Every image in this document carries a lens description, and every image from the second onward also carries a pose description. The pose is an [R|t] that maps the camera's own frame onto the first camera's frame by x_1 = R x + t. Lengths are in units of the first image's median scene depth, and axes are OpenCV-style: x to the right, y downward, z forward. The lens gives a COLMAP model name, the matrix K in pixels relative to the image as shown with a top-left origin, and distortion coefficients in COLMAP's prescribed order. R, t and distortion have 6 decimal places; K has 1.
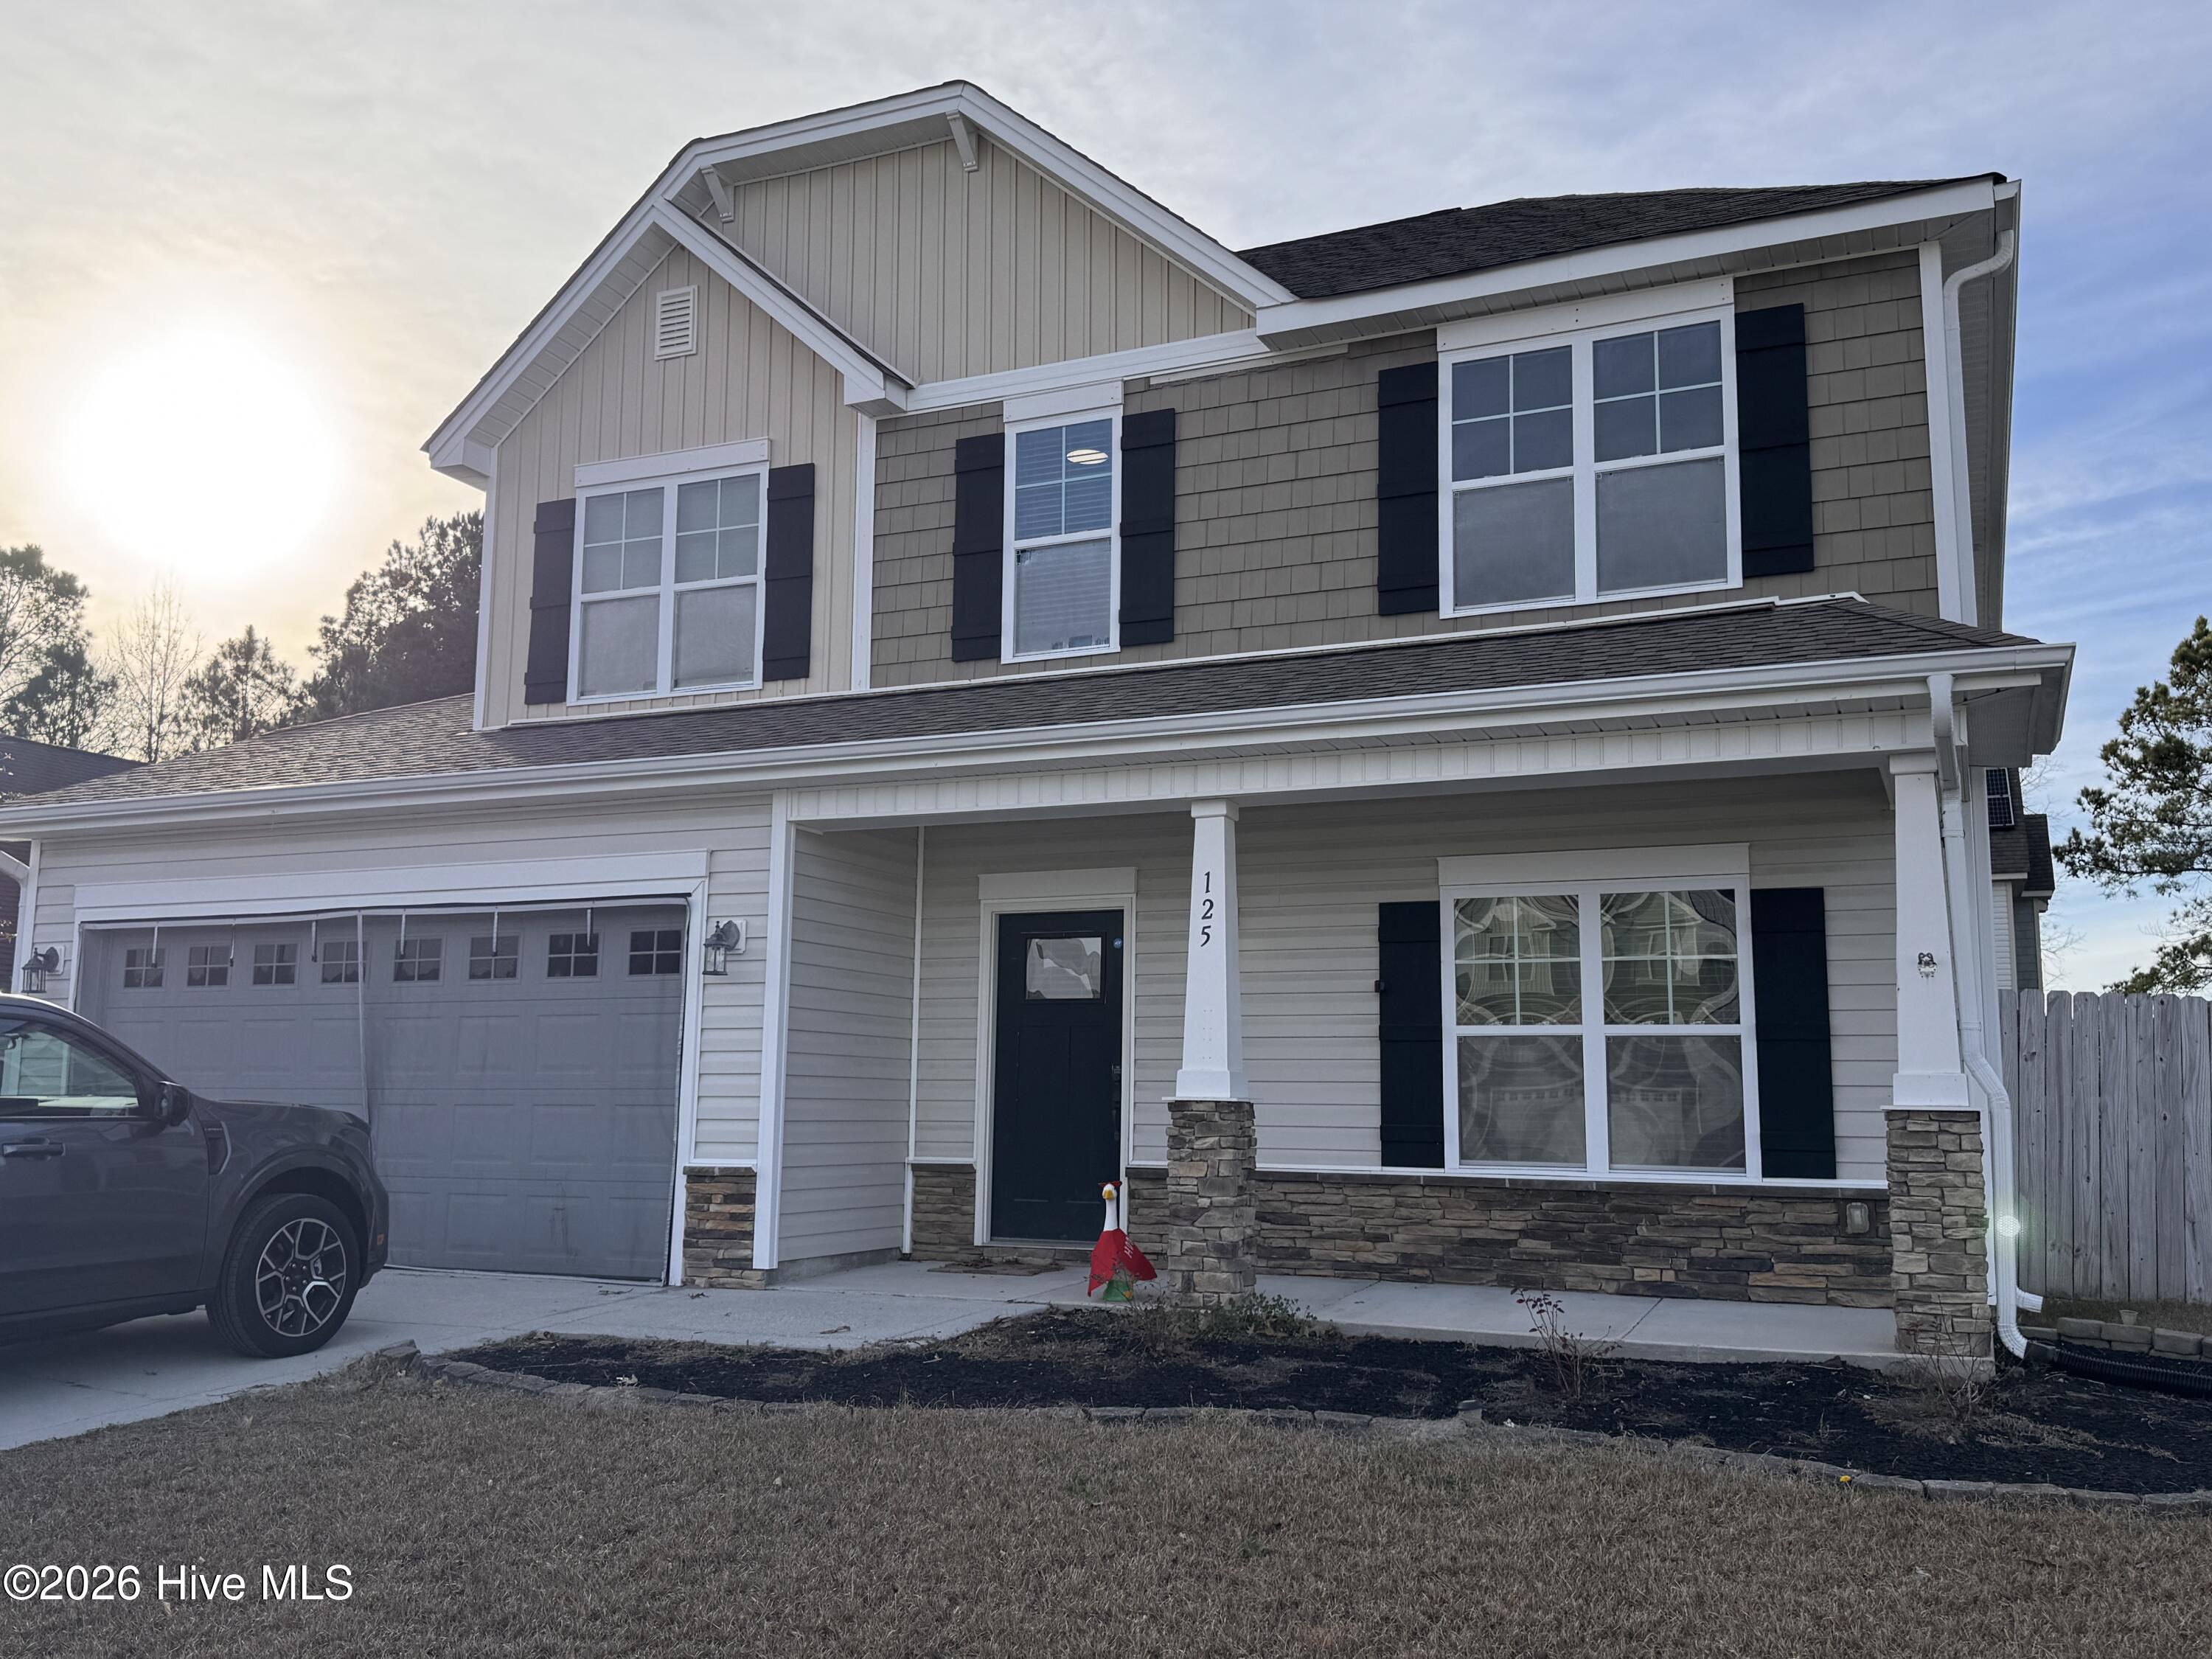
lens RADIAL K [[1896.9, 0, 1098.9], [0, 1896.9, 836.1], [0, 0, 1]] dist [0.151846, -0.302679]
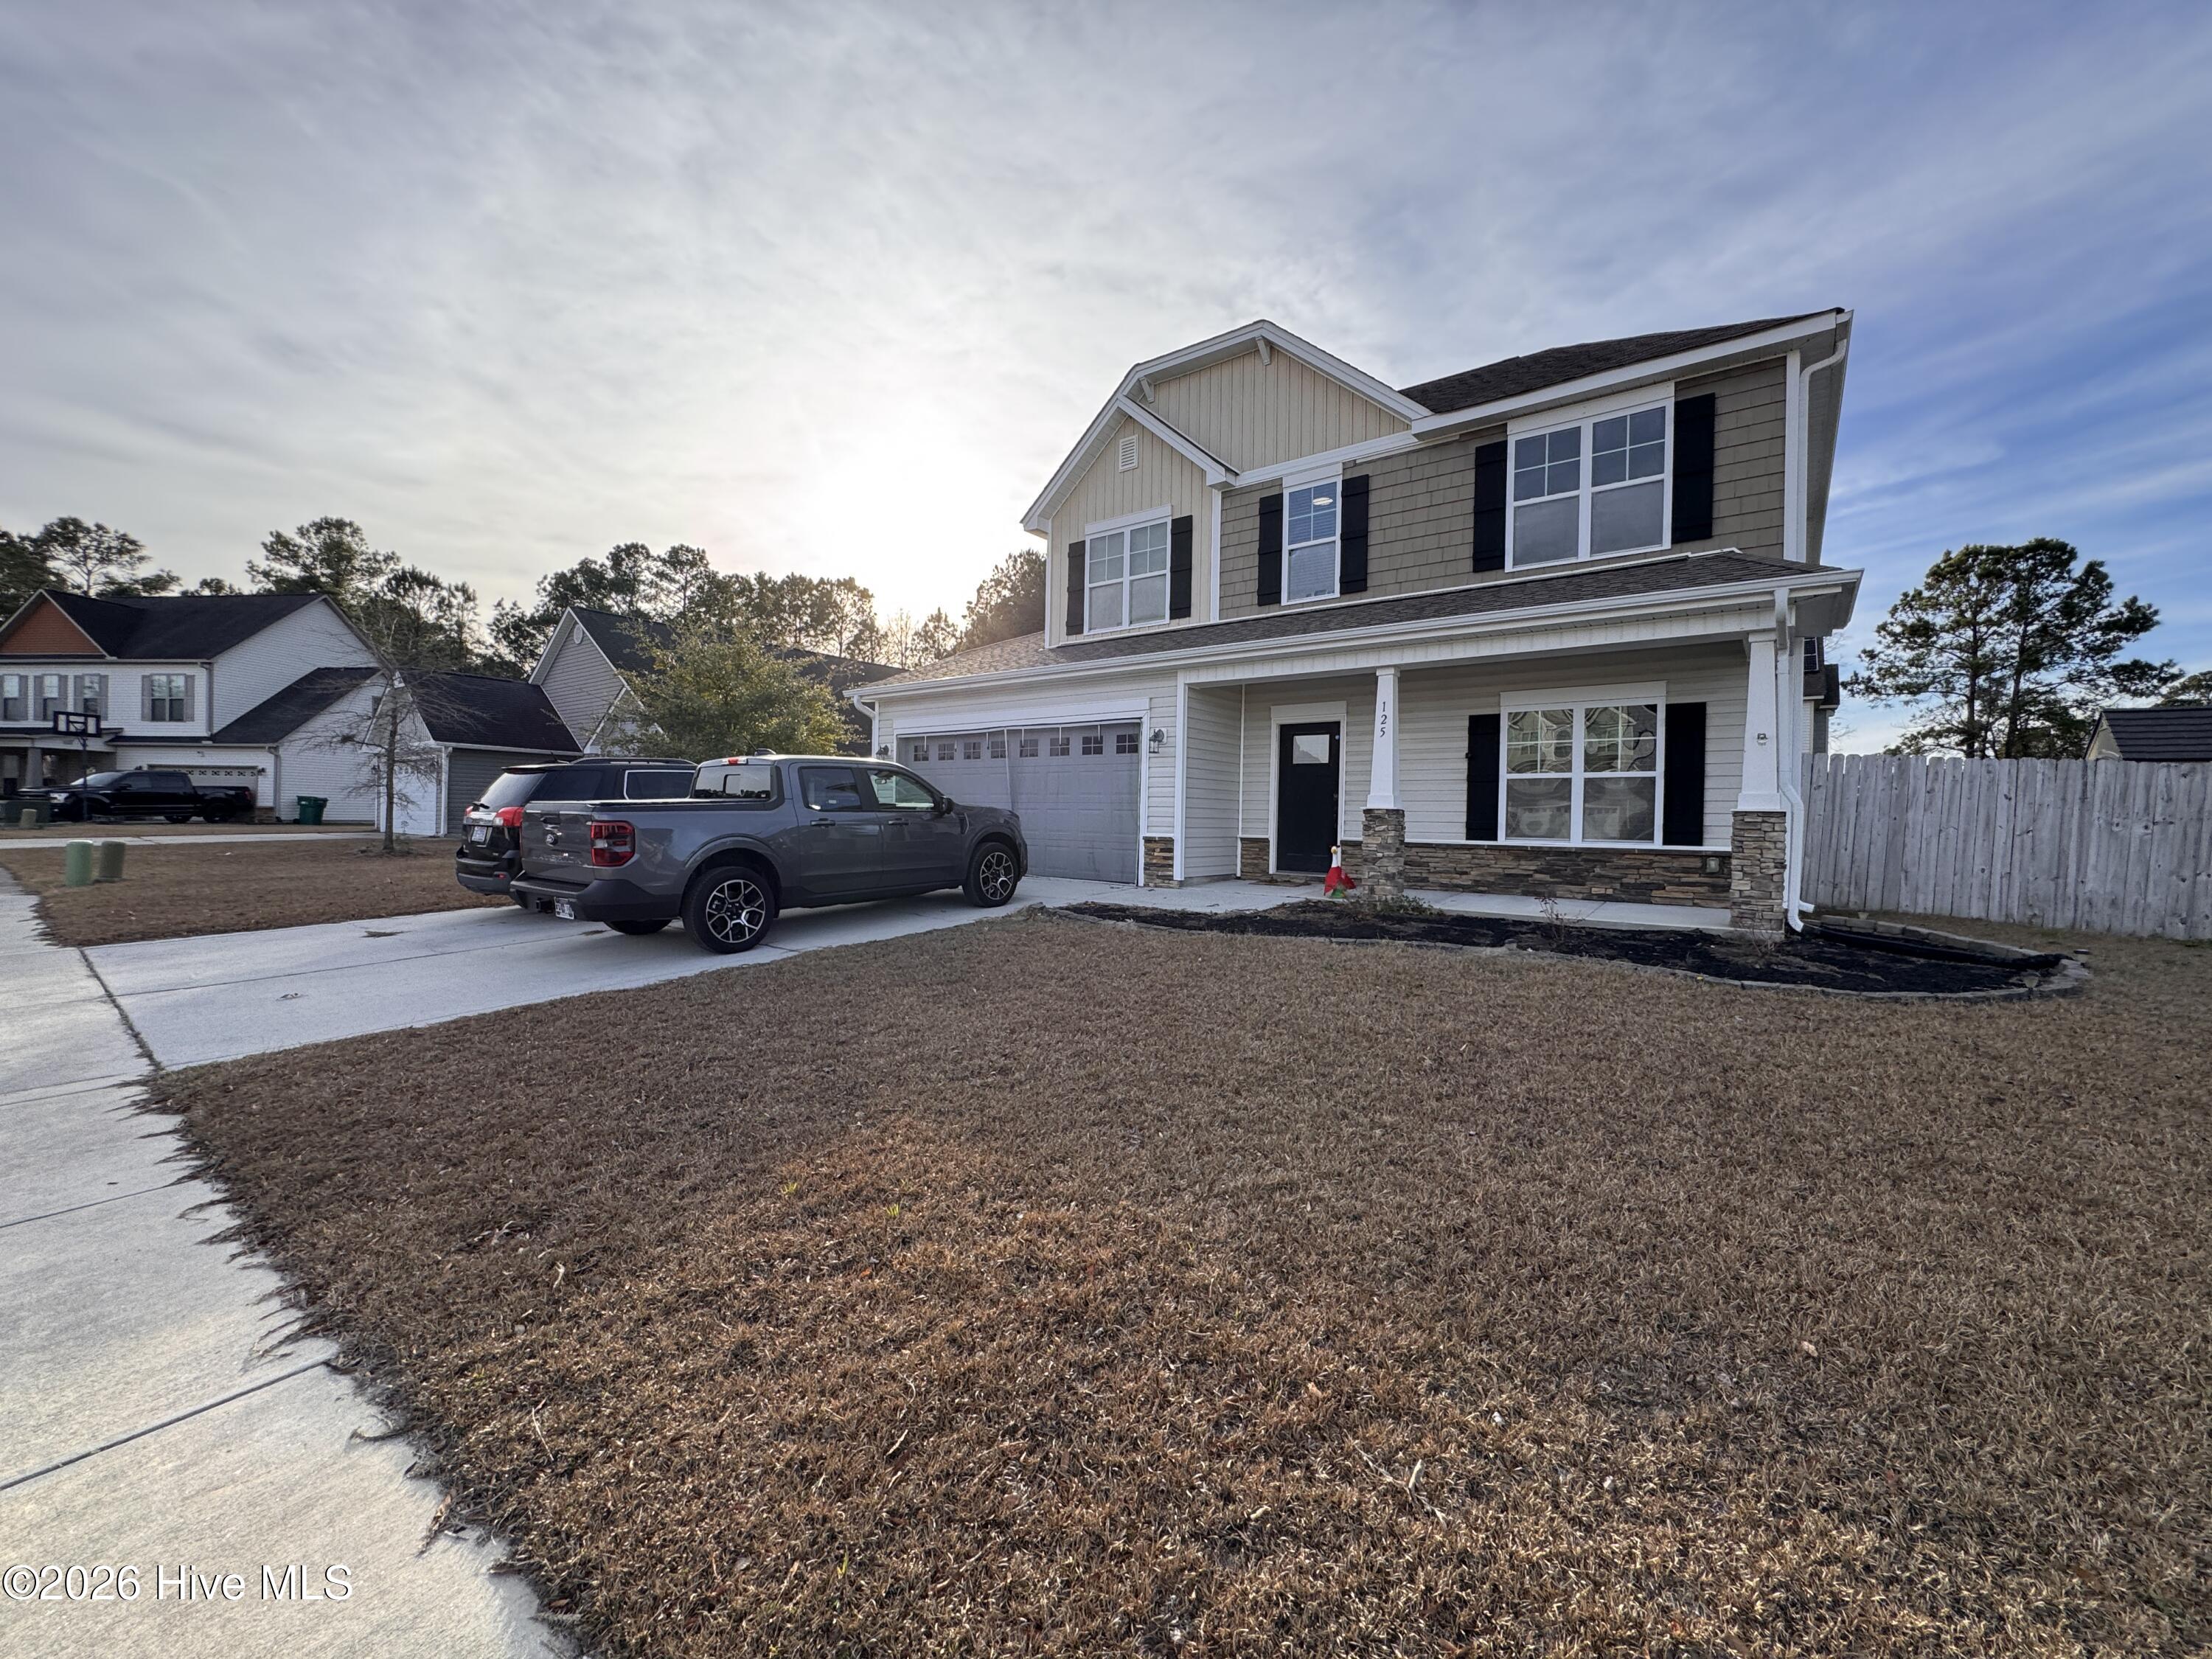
lens RADIAL K [[883.5, 0, 1105.0], [0, 883.5, 824.0], [0, 0, 1]] dist [-0.009199, 0.002510]
pose [[0.972733, 0.007750, -0.231798, -0.014530], [0.026437, 0.989222, 0.144014, 0.003457], [0.230416, -0.146215, 0.962045, -0.030950]]
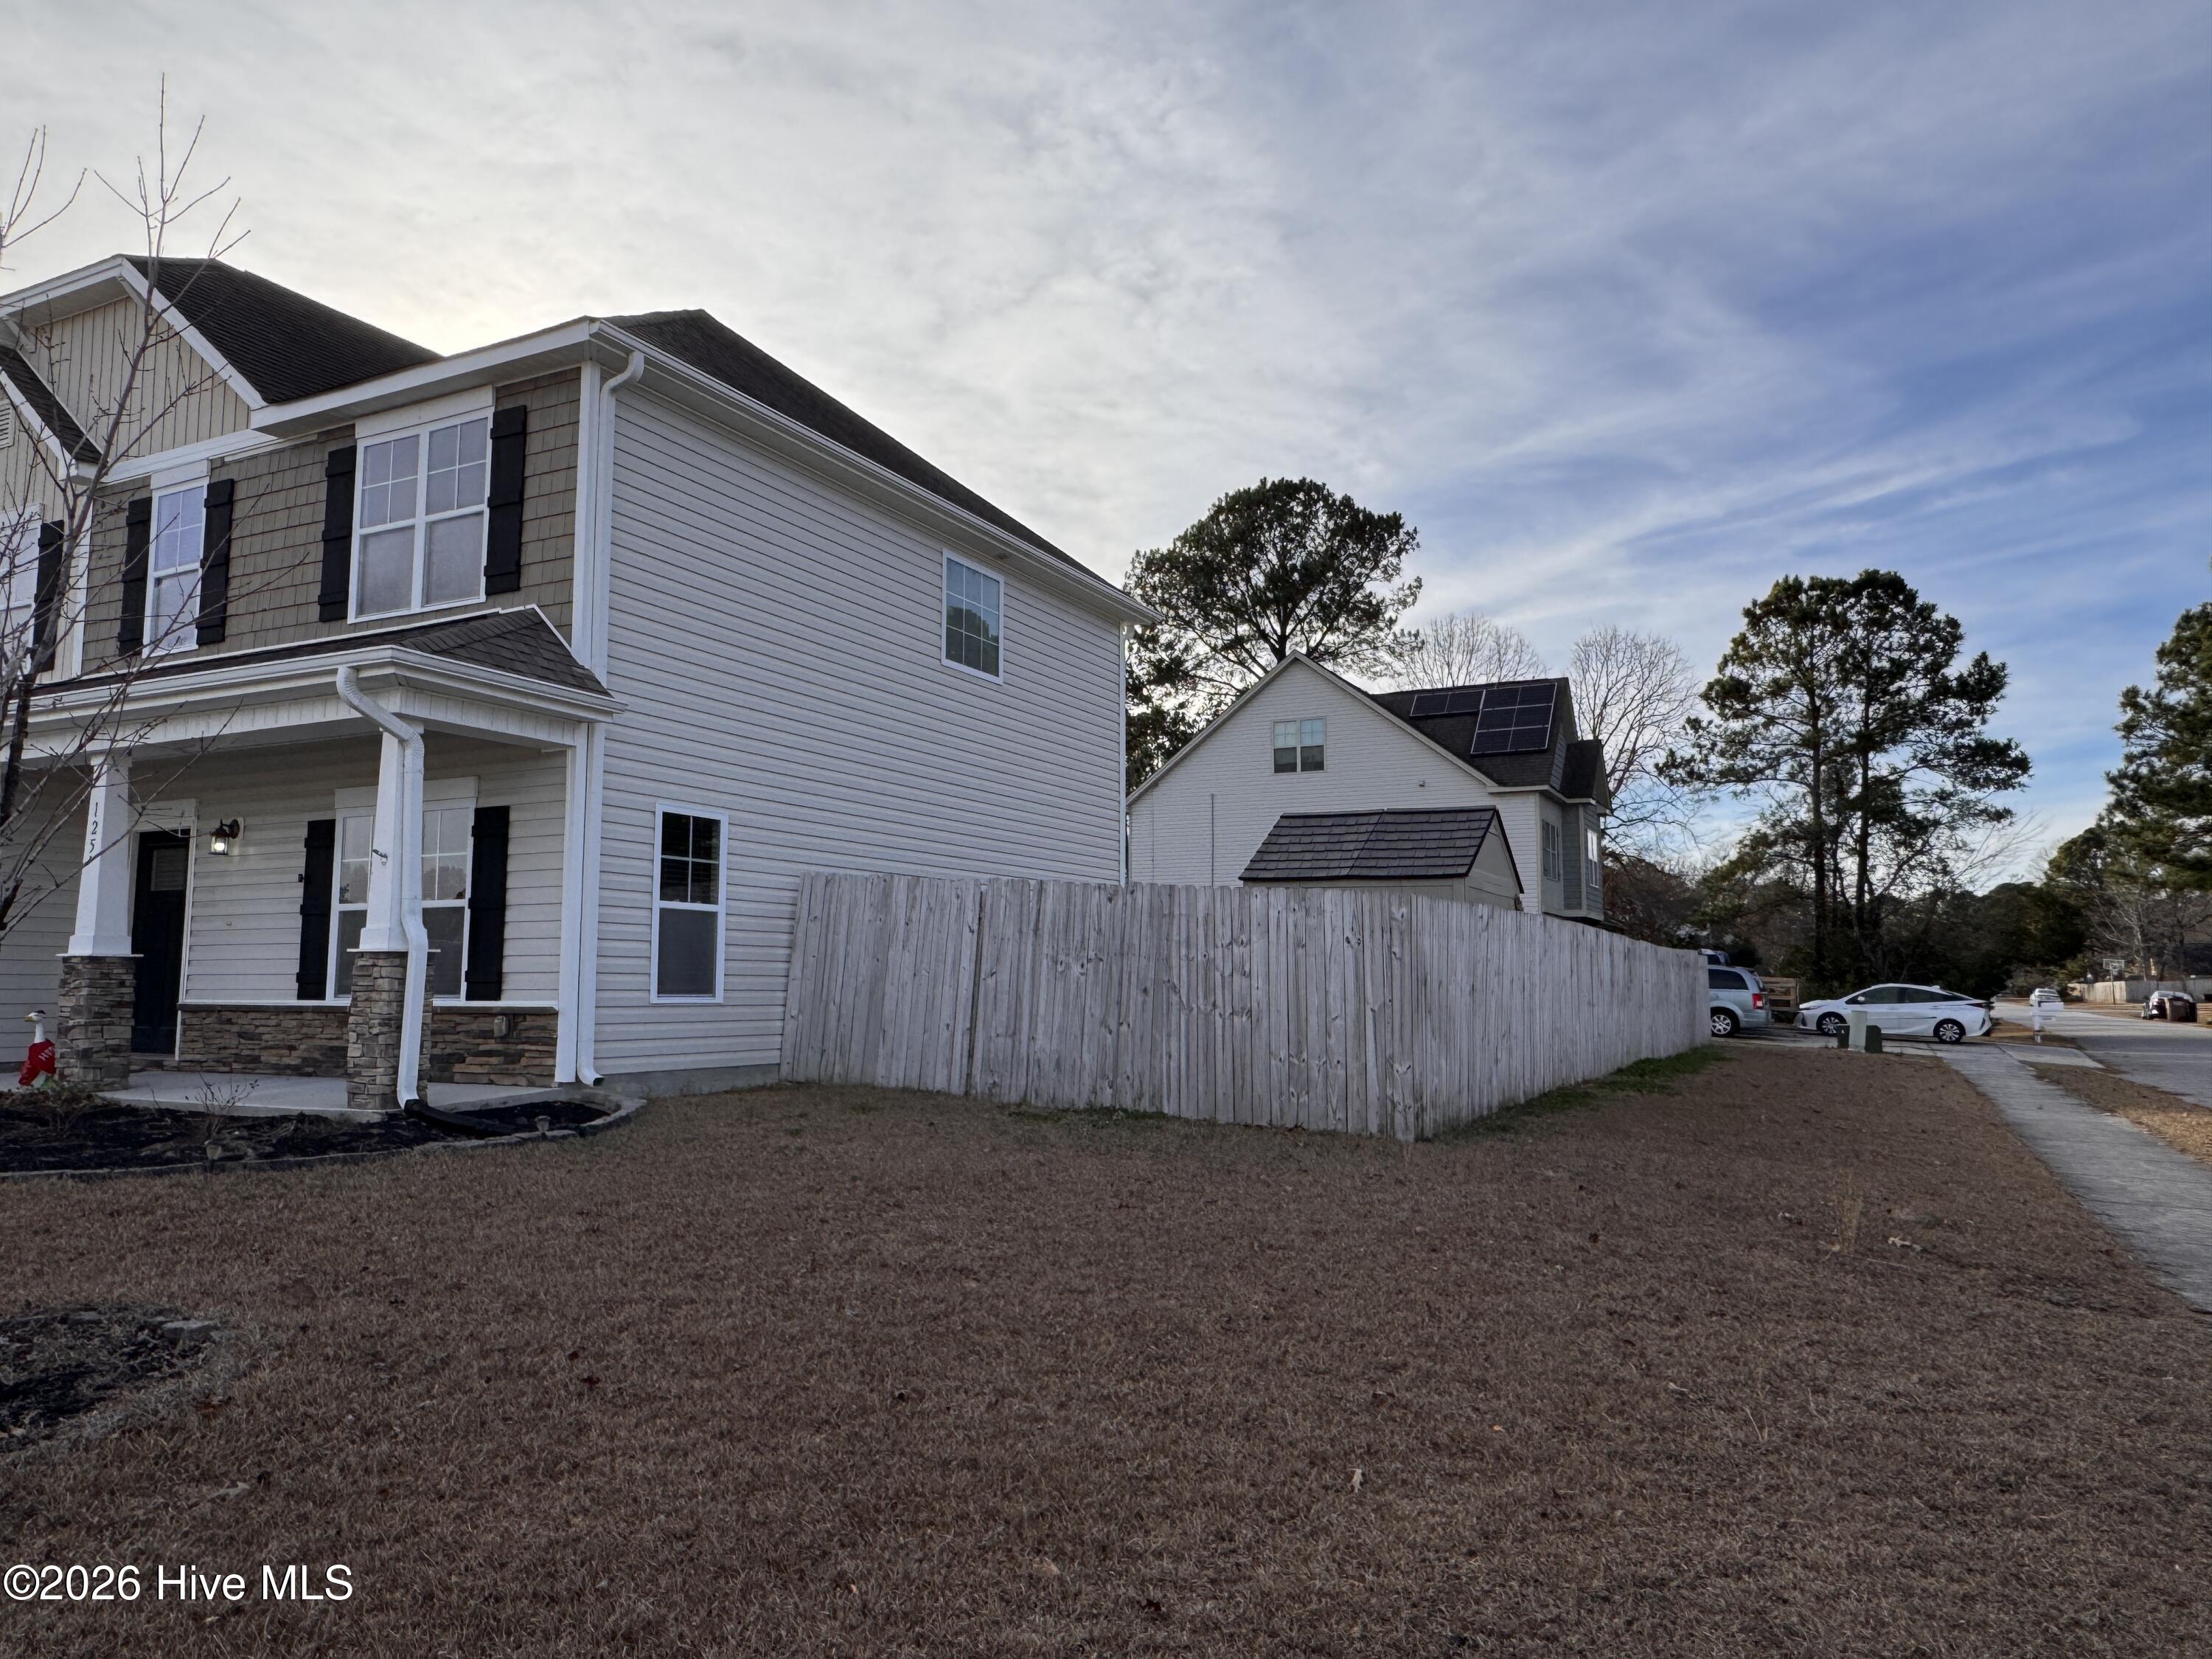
lens RADIAL K [[1572.4, 0, 1106.0], [0, 1572.4, 829.5], [0, 0, 1]] dist [-0.010474, -0.003401]
pose [[0.998651, -0.015974, -0.049413, 0.818848], [0.017982, 0.999019, 0.040462, 0.003962], [0.048718, -0.041296, 0.997959, -0.165981]]
